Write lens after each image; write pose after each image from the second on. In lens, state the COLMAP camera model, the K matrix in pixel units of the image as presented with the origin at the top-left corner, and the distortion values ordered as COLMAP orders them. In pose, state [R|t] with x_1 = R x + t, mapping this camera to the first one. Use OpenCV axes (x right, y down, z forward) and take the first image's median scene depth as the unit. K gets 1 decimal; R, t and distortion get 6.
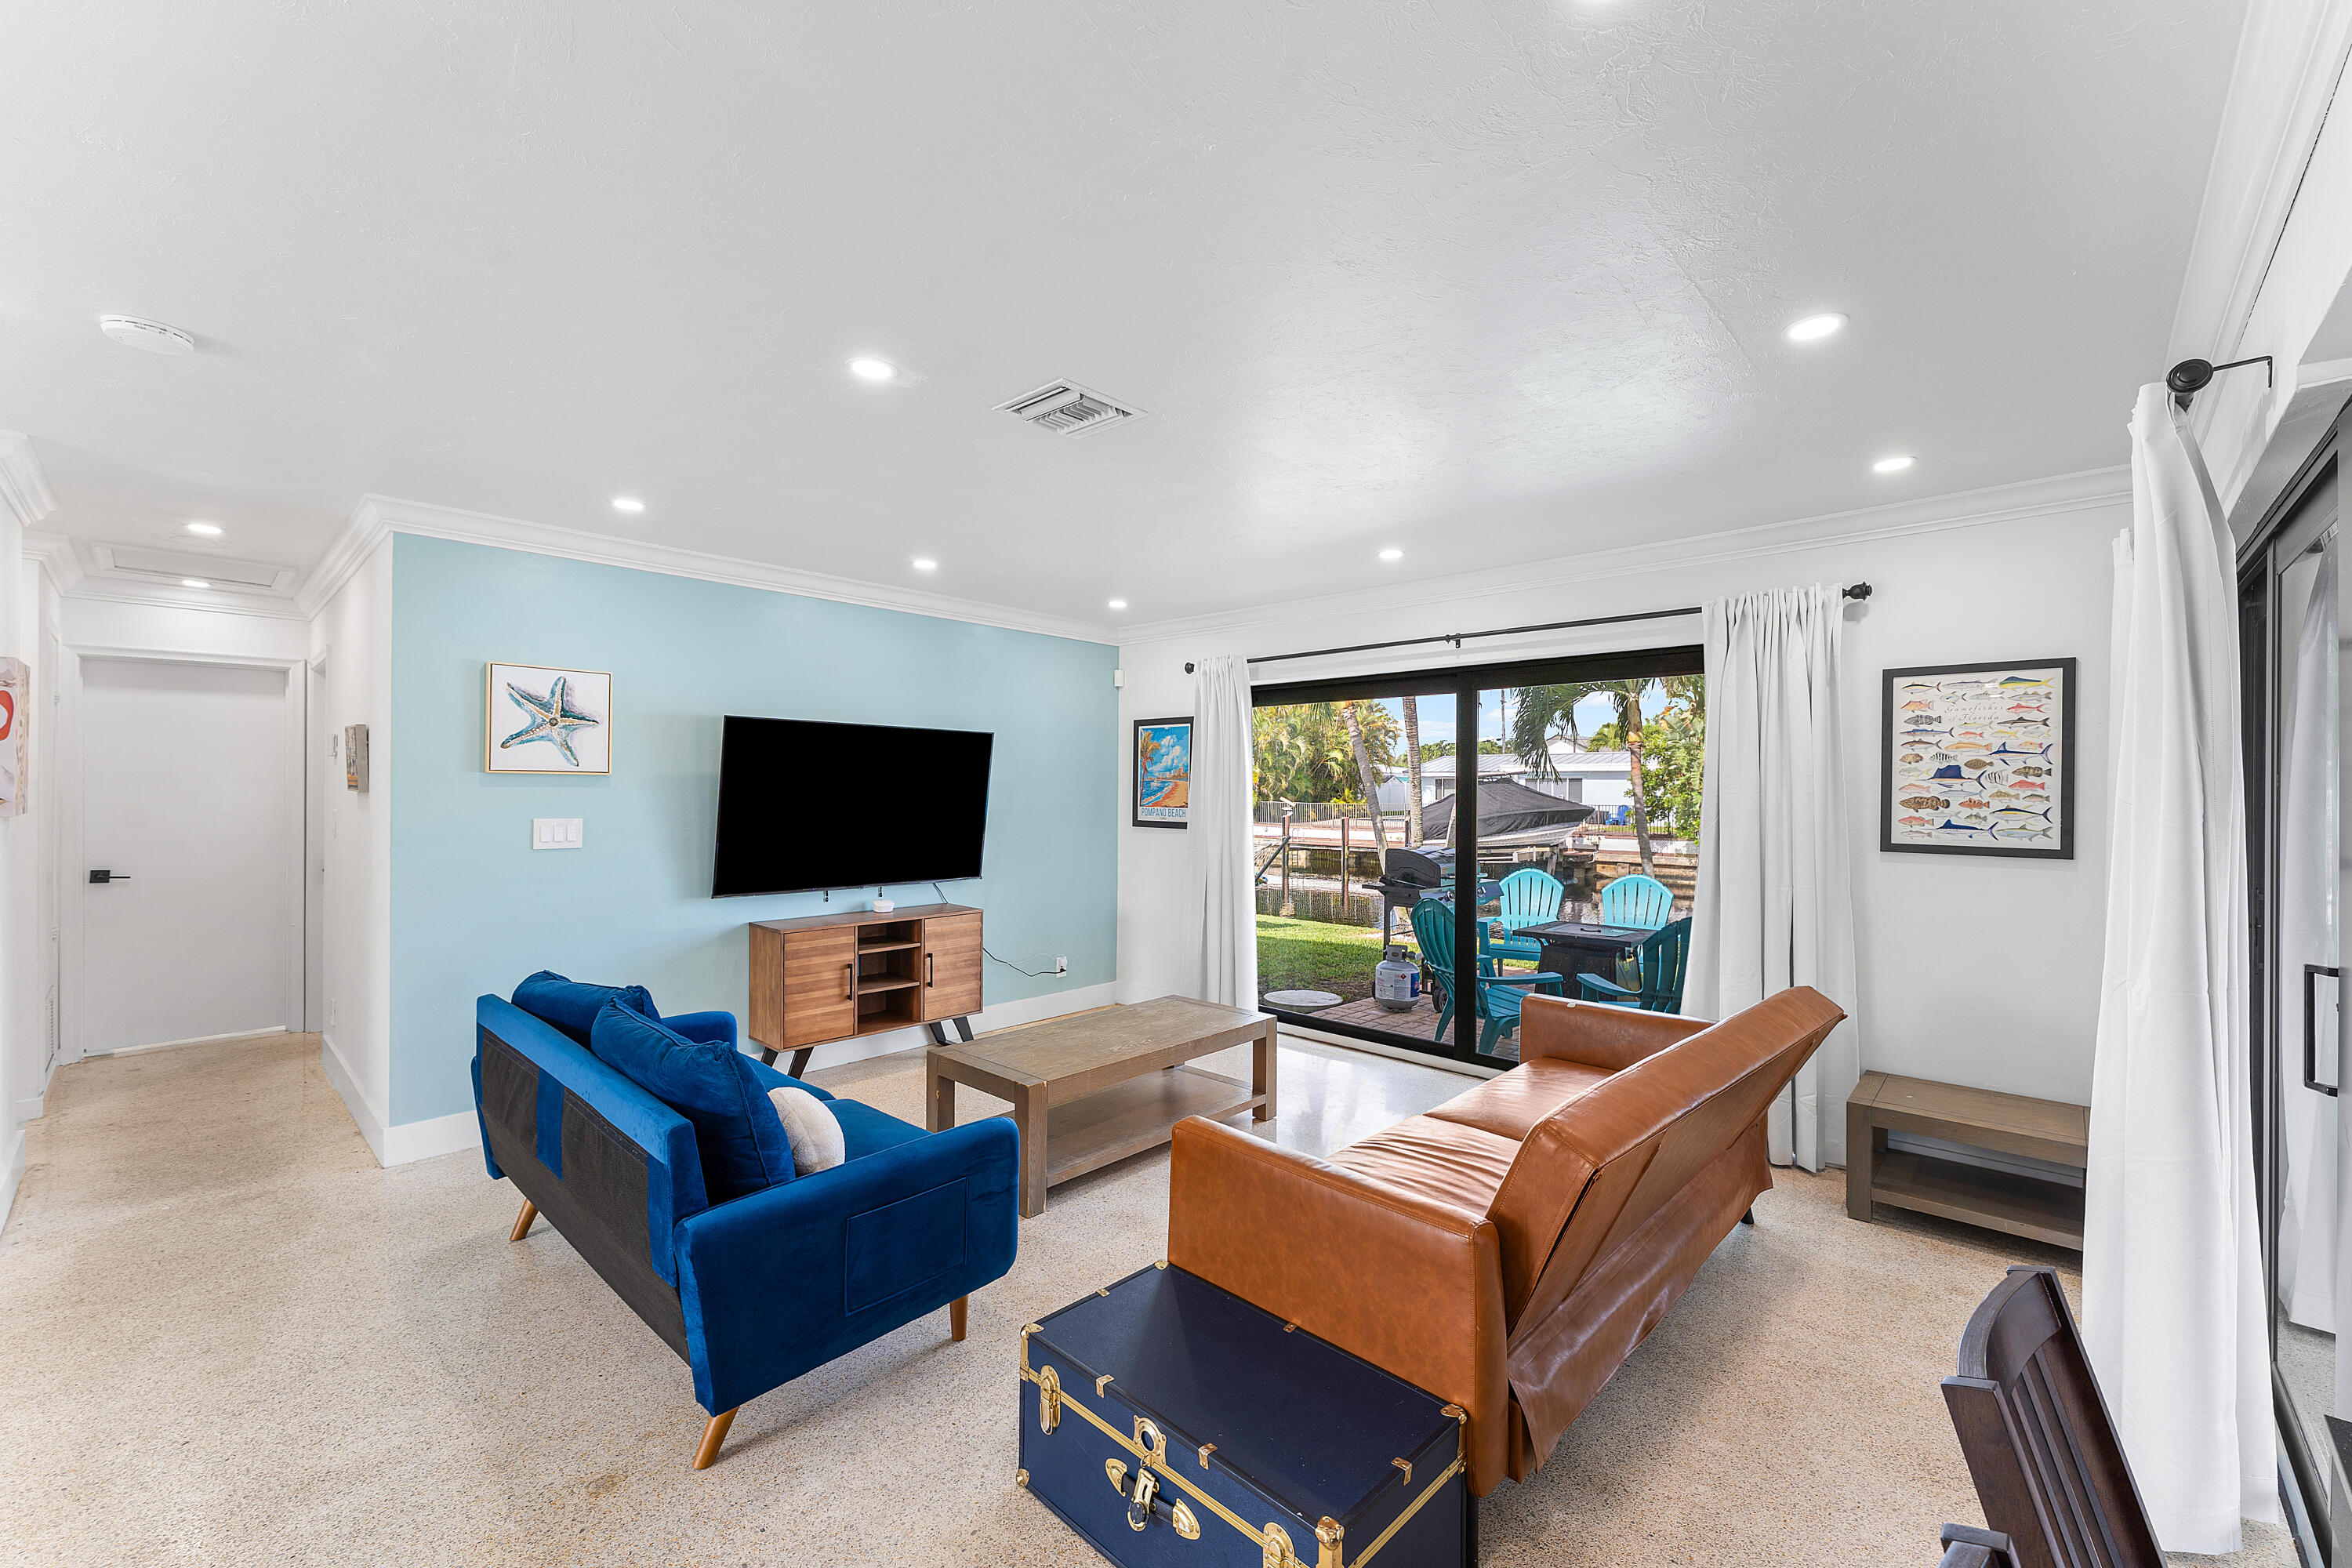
lens RADIAL K [[950.1, 0, 1190.4], [0, 950.1, 789.1], [0, 0, 1]] dist [-0.003296, 0.001013]
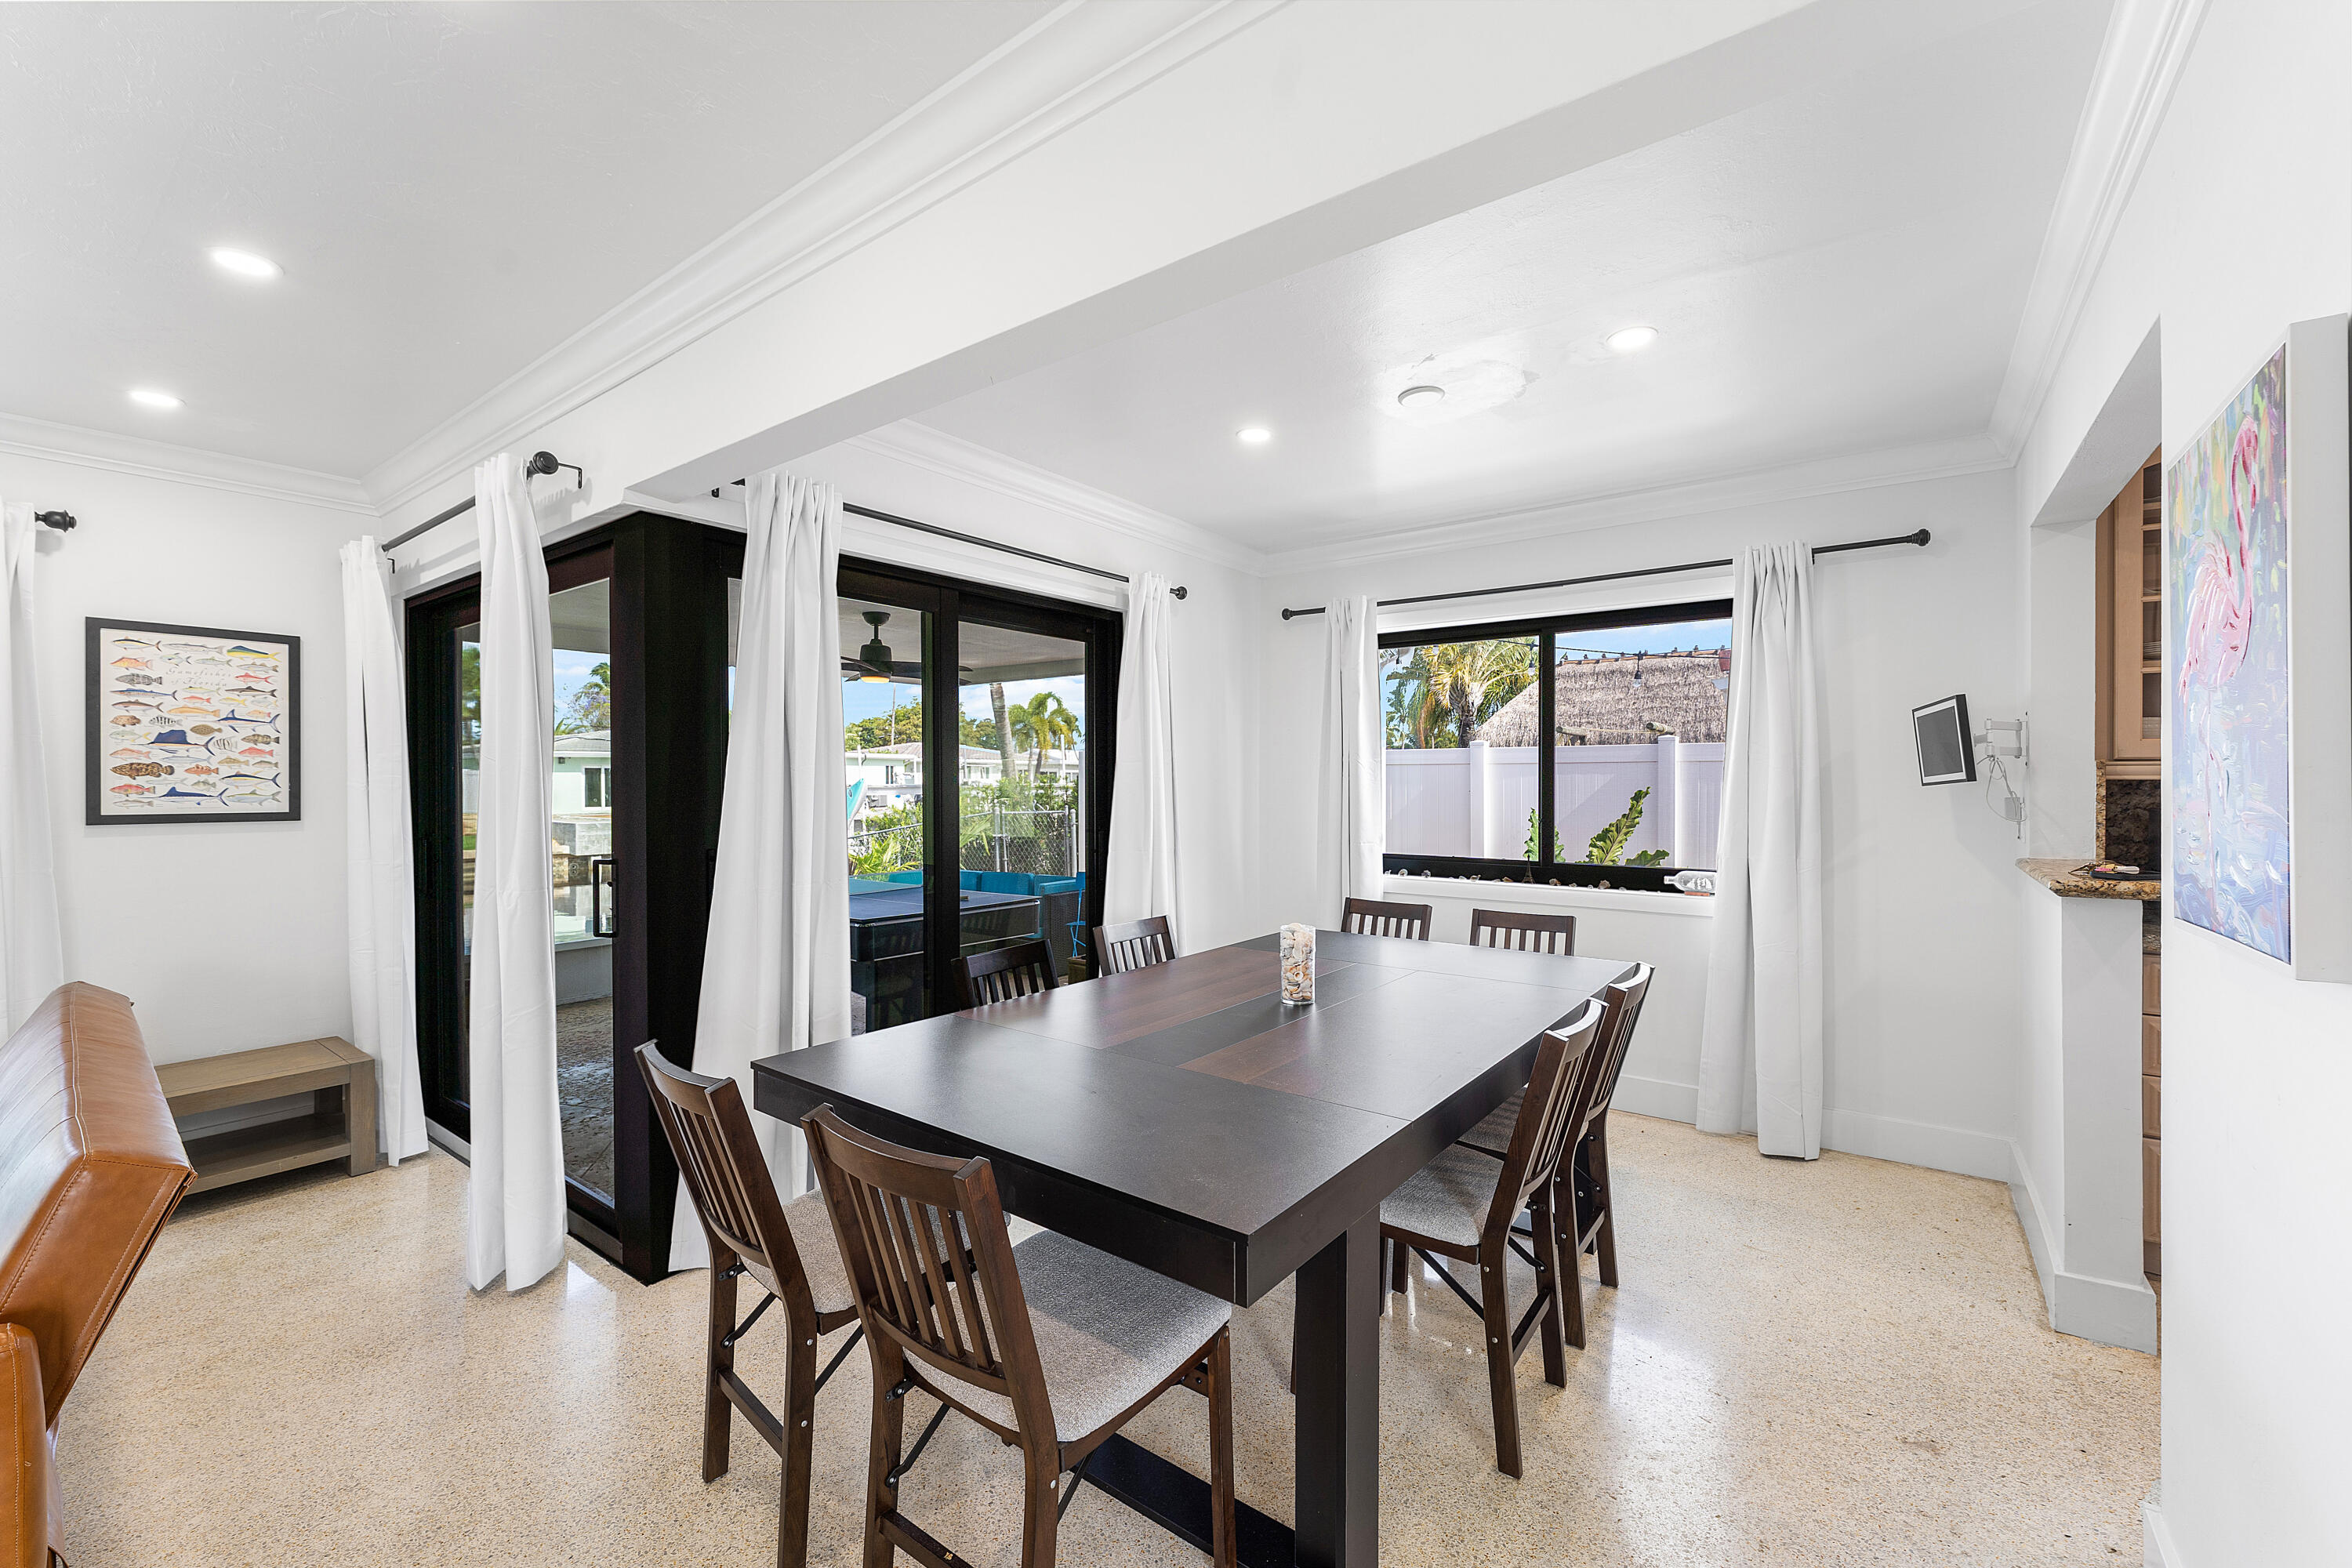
lens RADIAL K [[950.1, 0, 1164.3], [0, 950.1, 786.0], [0, 0, 1]] dist [-0.003296, 0.001013]
pose [[-0.097526, -0.011157, 0.995170, -0.236409], [0.000748, 0.999936, 0.011283, 0.020600], [-0.995233, 0.001845, -0.097511, 0.097952]]
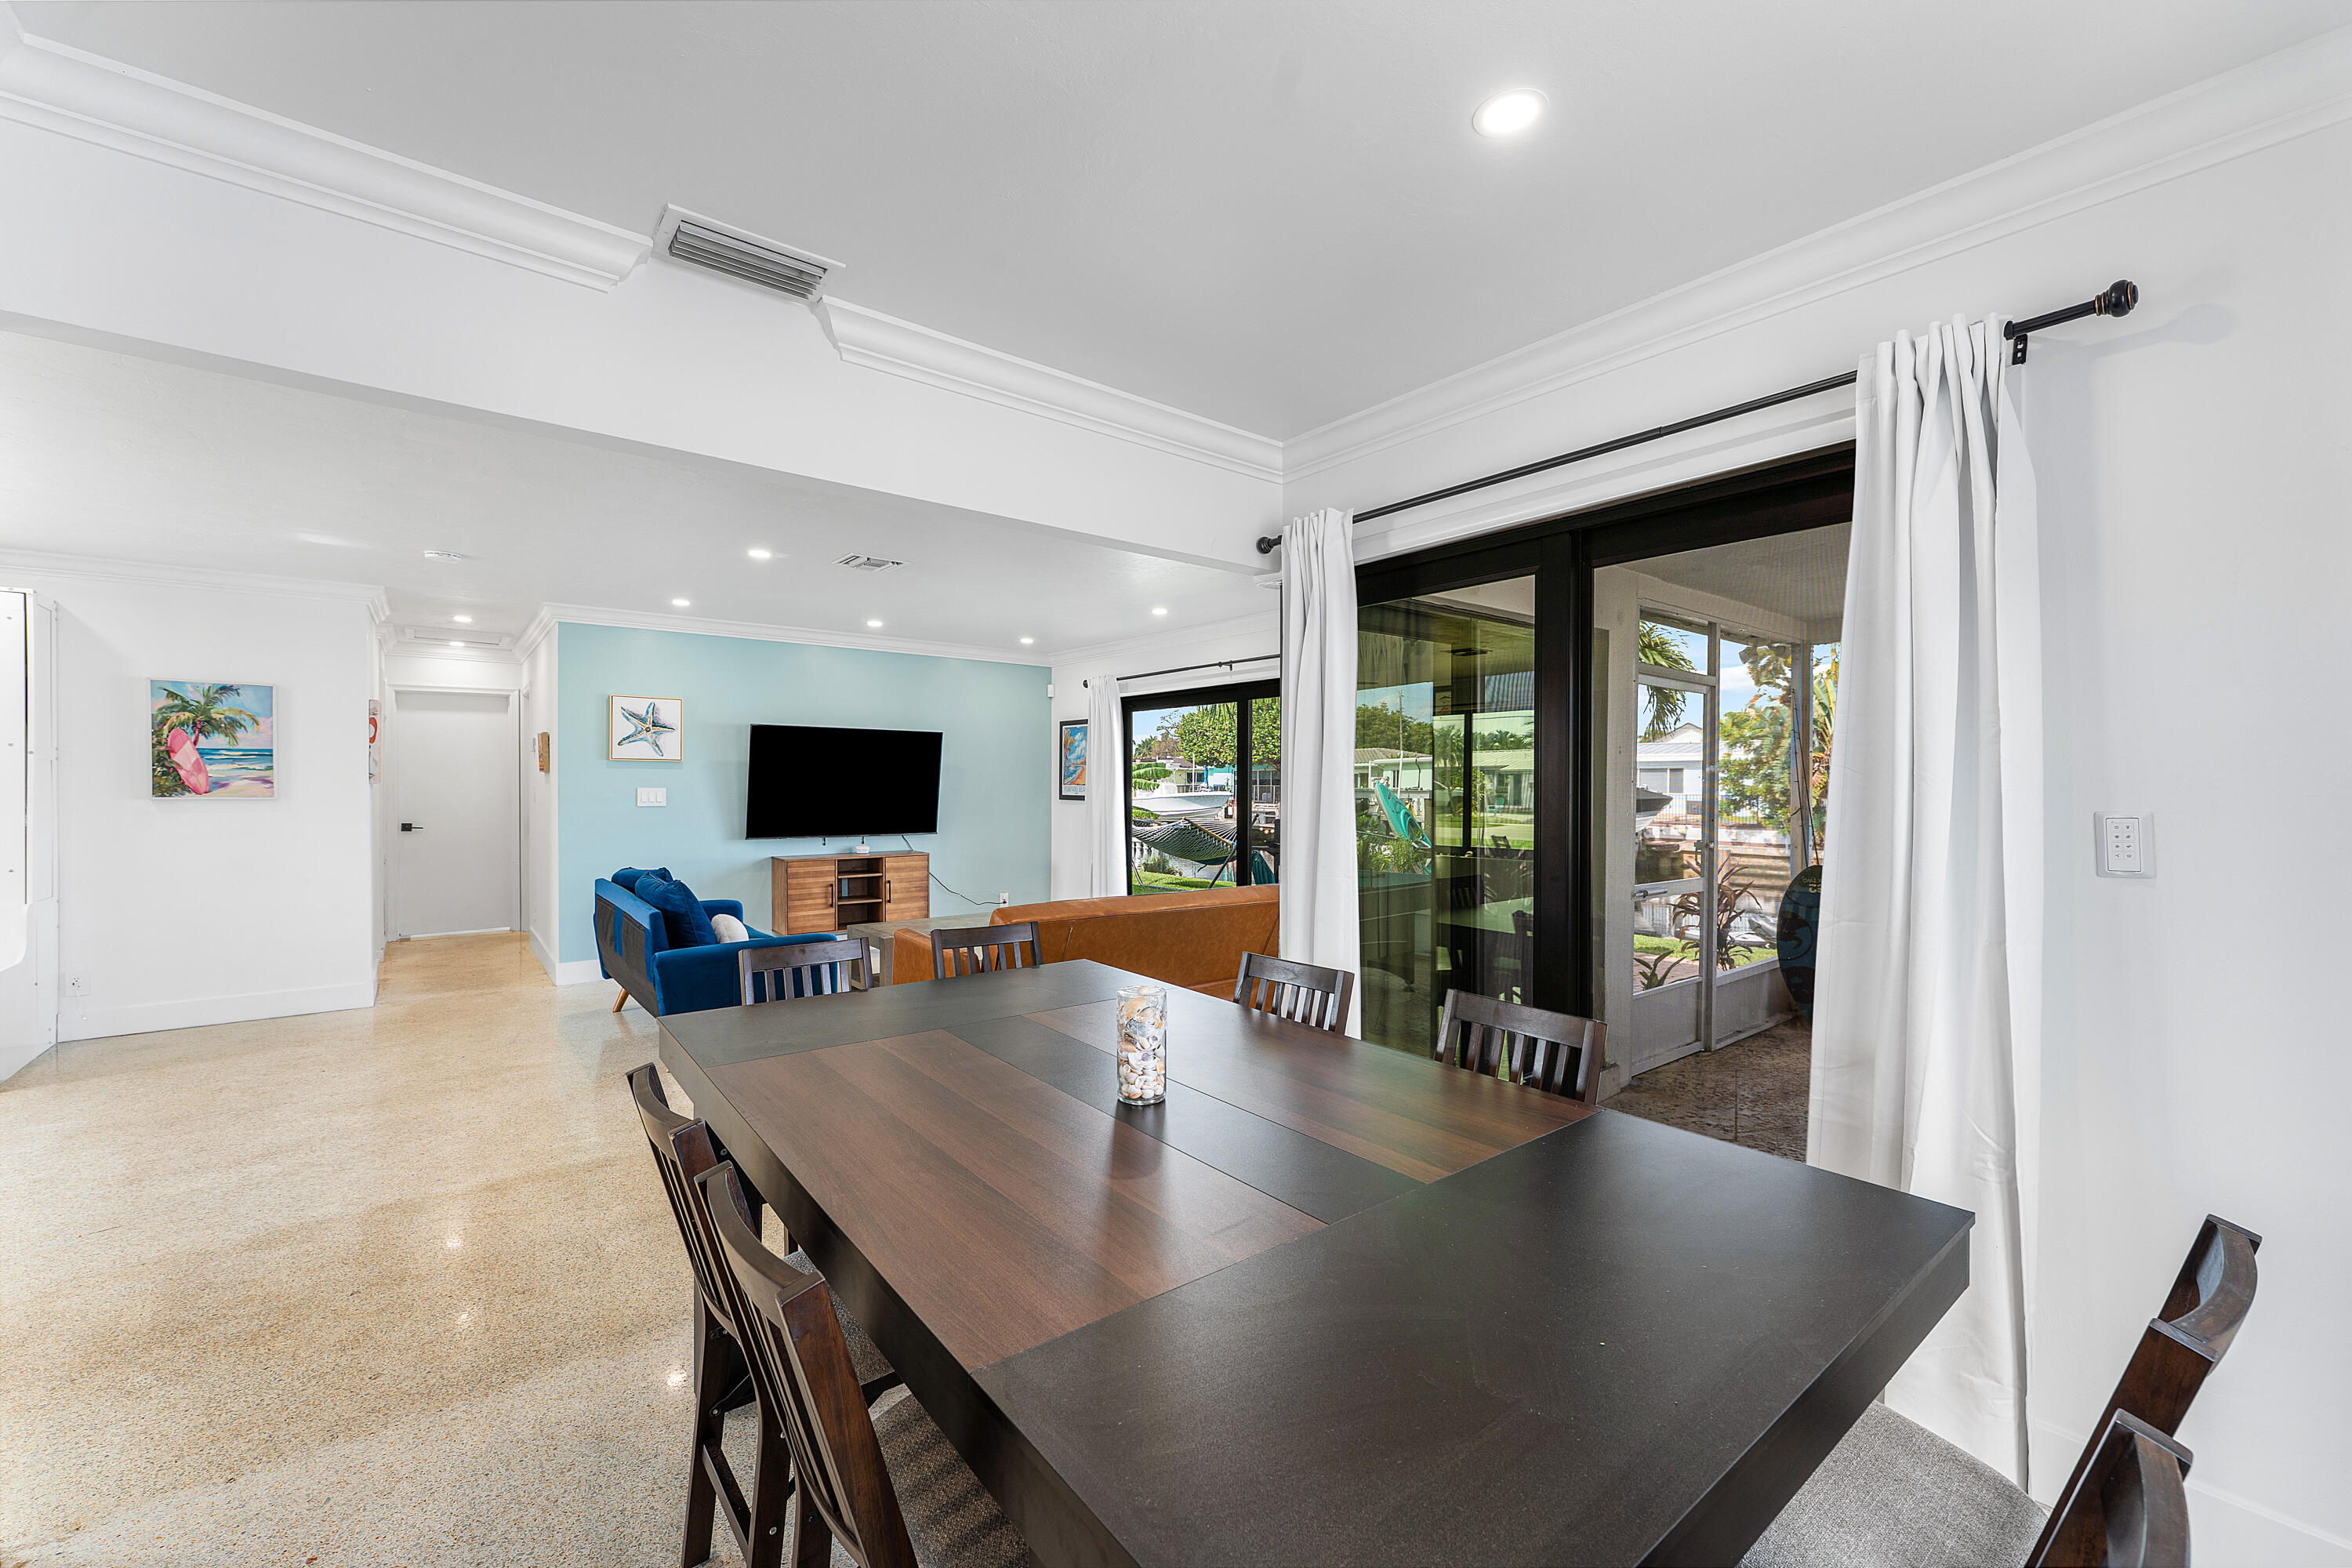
lens RADIAL K [[950.1, 0, 1191.3], [0, 950.1, 791.2], [0, 0, 1]] dist [-0.003296, 0.001013]
pose [[0.989571, -0.001177, -0.144039, 0.568826], [0.002526, 0.999955, 0.009184, 0.026994], [0.144021, -0.009452, 0.989529, -0.568265]]
